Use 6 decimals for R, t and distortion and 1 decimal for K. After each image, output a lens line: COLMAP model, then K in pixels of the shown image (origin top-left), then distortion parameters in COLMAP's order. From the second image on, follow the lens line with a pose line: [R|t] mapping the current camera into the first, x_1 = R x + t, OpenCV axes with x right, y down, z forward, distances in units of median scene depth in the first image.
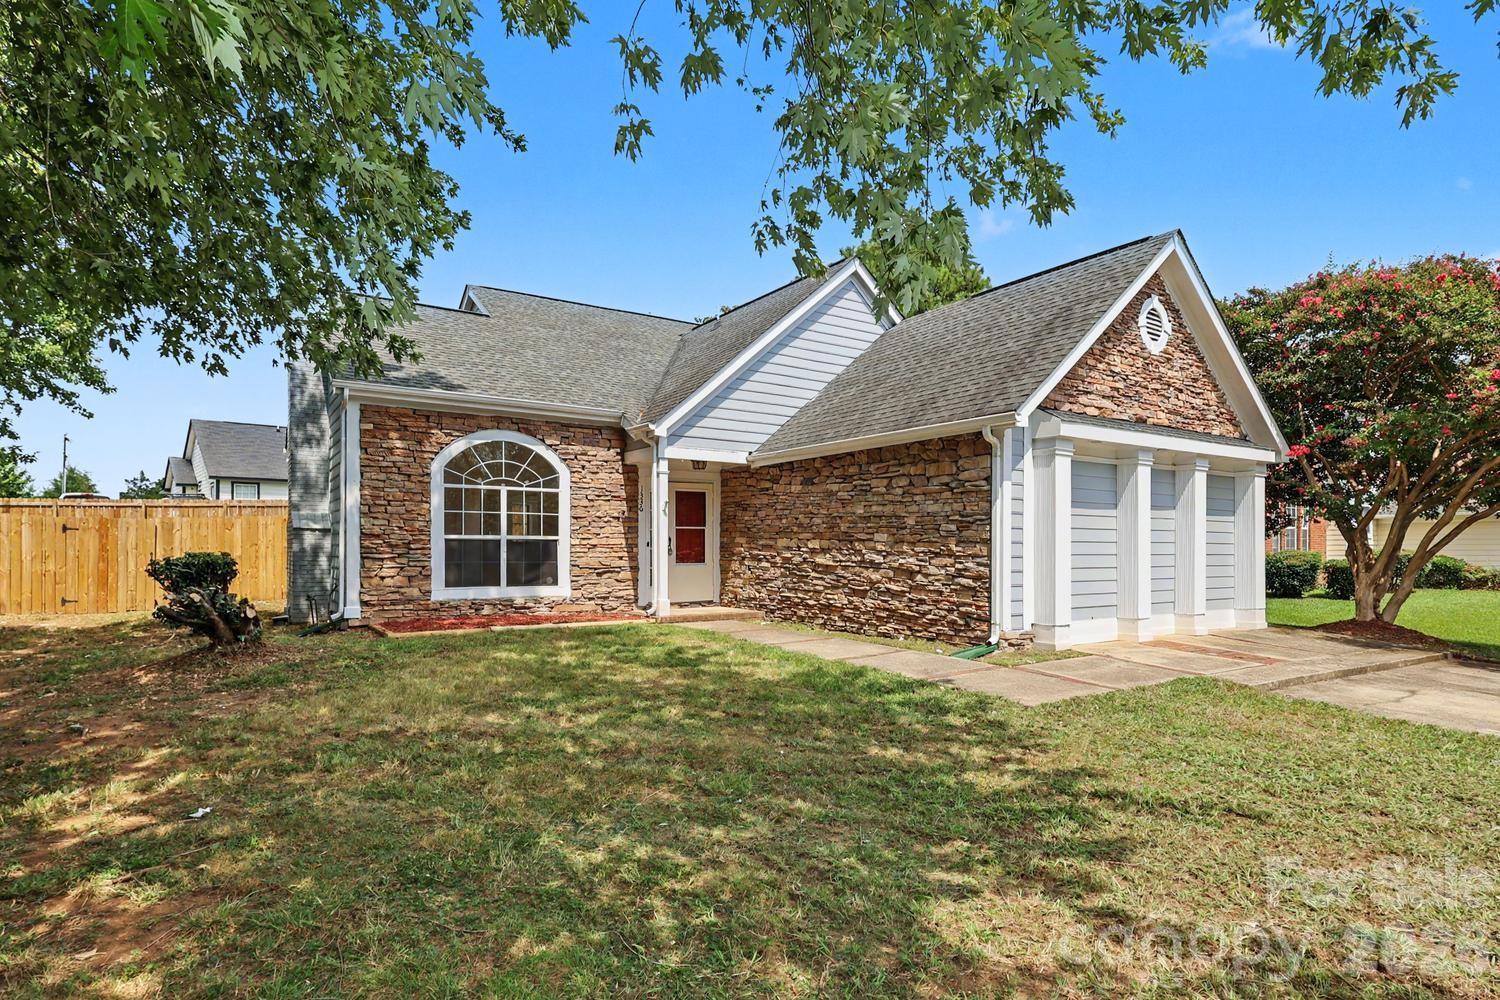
lens RADIAL K [[793.3, 0, 749.3], [0, 793.3, 546.3], [0, 0, 1]] dist [0.004431, 0.000591]
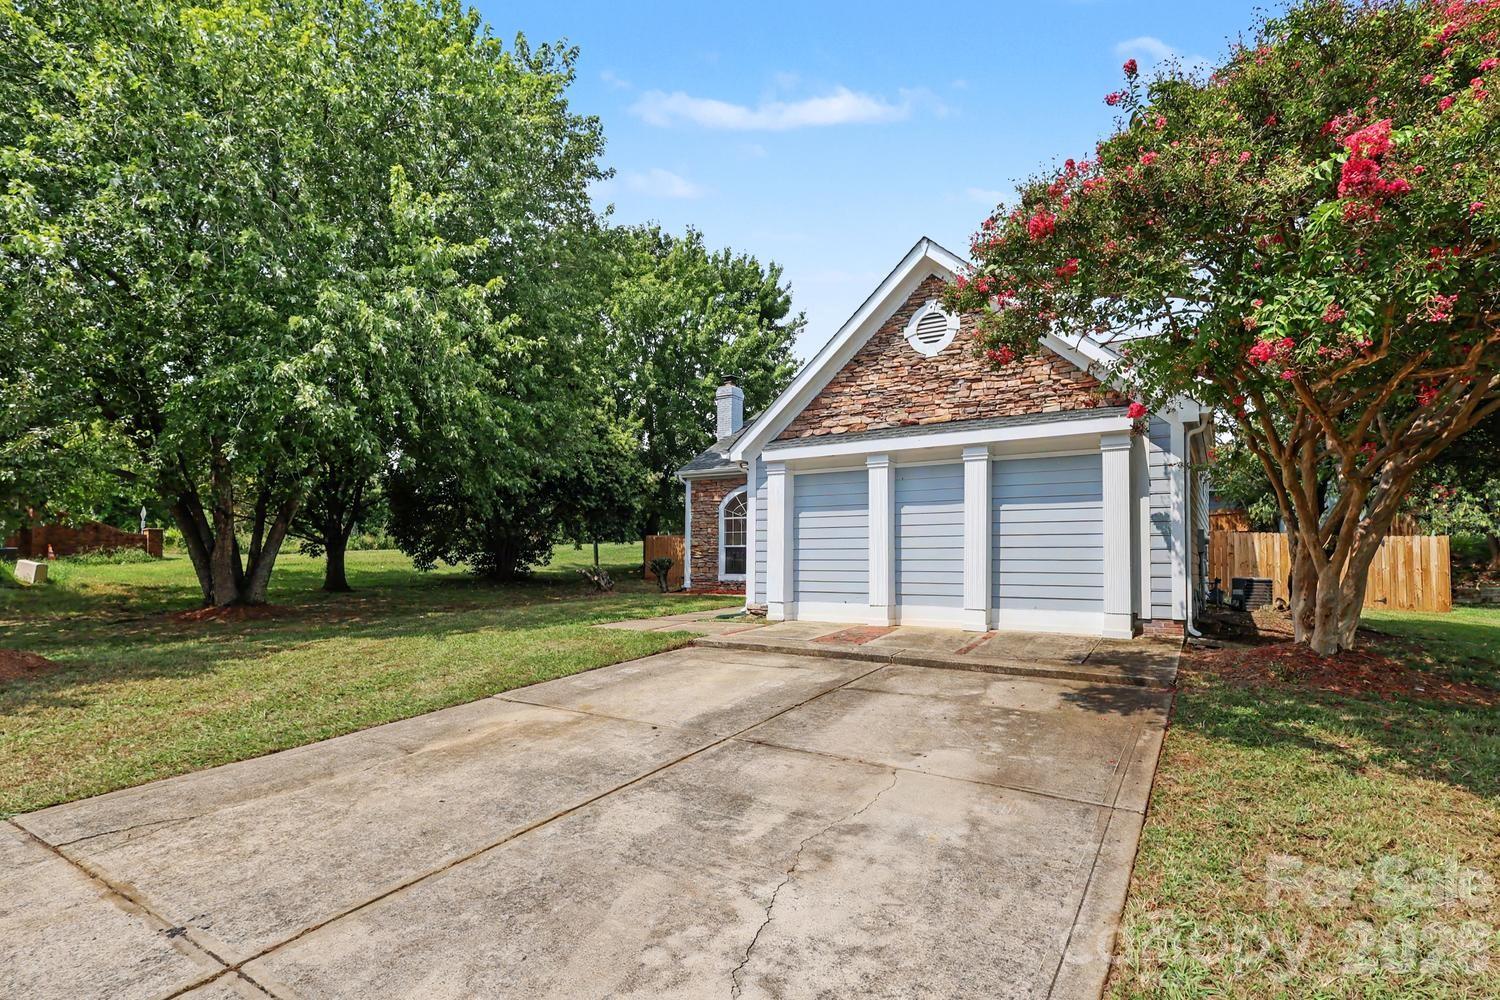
lens RADIAL K [[715.0, 0, 751.3], [0, 715.0, 506.5], [0, 0, 1]] dist [-0.003828, -0.000221]
pose [[0.399534, -0.069711, -0.914064, 1.136310], [-0.001352, 0.997059, -0.076632, 0.022658], [0.916718, 0.031853, 0.398264, 0.382262]]
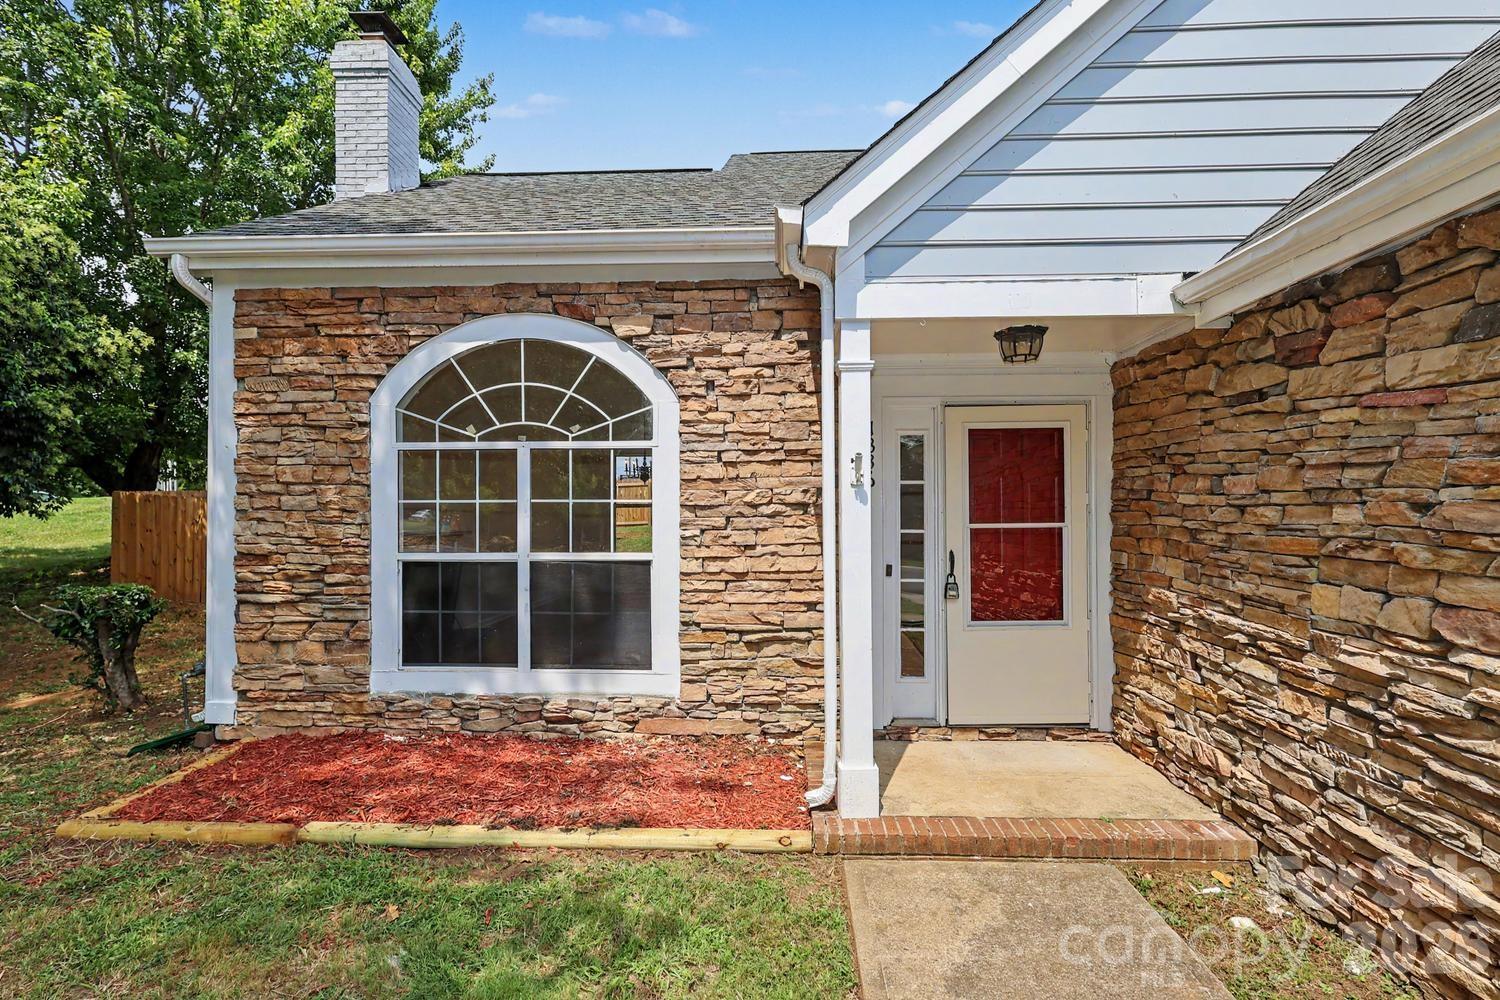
lens RADIAL K [[715.0, 0, 751.3], [0, 715.0, 506.5], [0, 0, 1]] dist [-0.003828, -0.000221]
pose [[0.807512, -0.009695, -0.589771, 0.027471], [0.006954, 0.999952, -0.006917, -0.036053], [0.589810, 0.001485, 0.807541, 0.764222]]
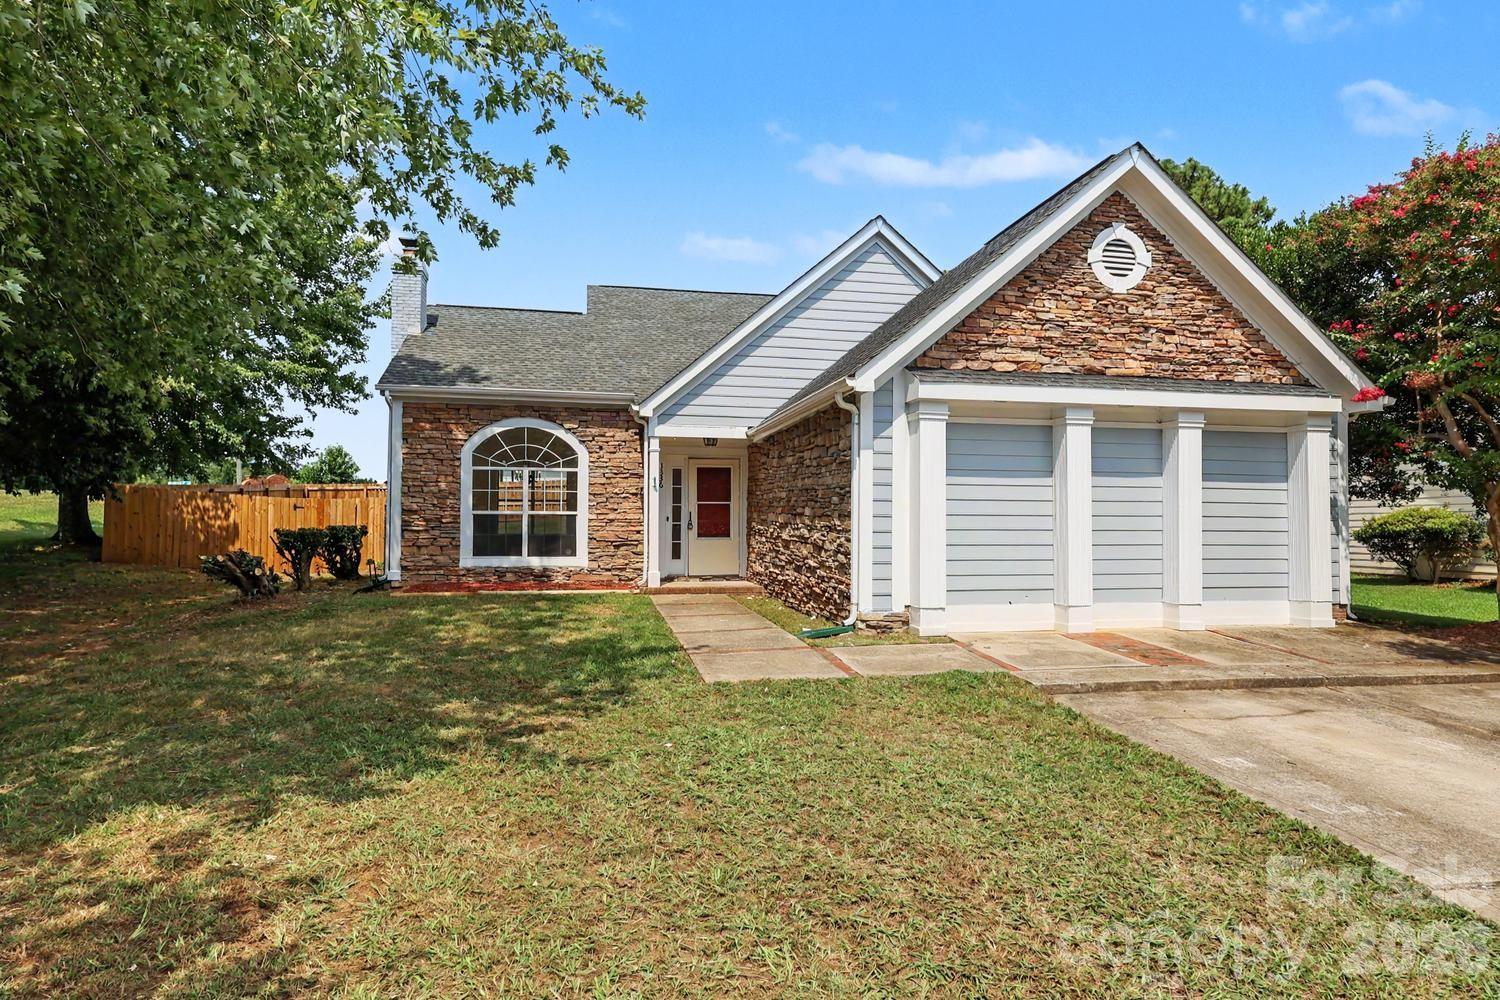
lens RADIAL K [[821.9, 0, 750.0], [0, 821.9, 500.0], [0, 0, 1]] dist [0.003628, 0.000430]
pose [[0.924396, -0.009100, -0.381325, 0.434139], [-0.001544, 0.999618, -0.027597, 0.002434], [0.381430, 0.026099, 0.924029, 0.046586]]
